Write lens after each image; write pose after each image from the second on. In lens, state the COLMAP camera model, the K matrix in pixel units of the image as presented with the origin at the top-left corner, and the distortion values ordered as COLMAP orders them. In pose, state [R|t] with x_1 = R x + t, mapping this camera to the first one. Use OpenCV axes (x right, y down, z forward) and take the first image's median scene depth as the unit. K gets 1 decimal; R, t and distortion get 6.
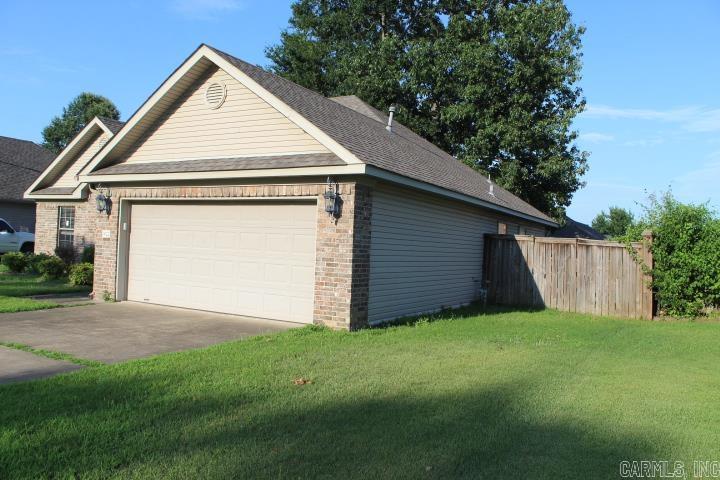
lens RADIAL K [[597.2, 0, 360.0], [0, 597.2, 240.0], [0, 0, 1]] dist [-0.155778, 0.133829]
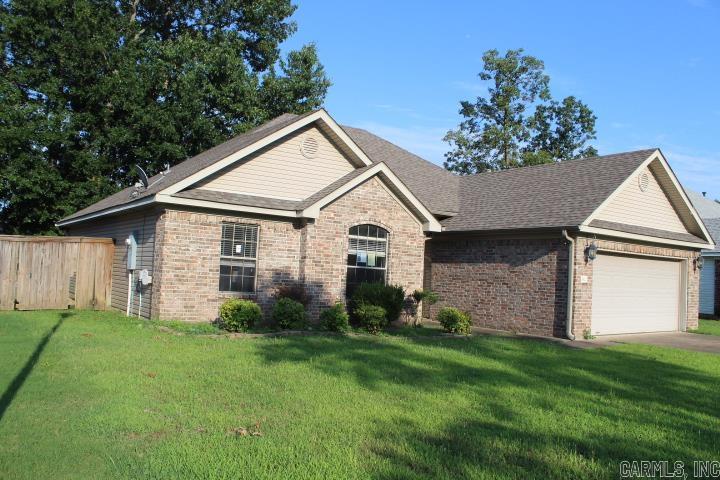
lens RADIAL K [[597.2, 0, 360.0], [0, 597.2, 240.0], [0, 0, 1]] dist [-0.155778, 0.133829]
pose [[0.428422, 0.023471, 0.903274, -1.053632], [-0.038150, 0.999241, -0.007870, -0.039090], [-0.902773, -0.031088, 0.428992, 0.587821]]
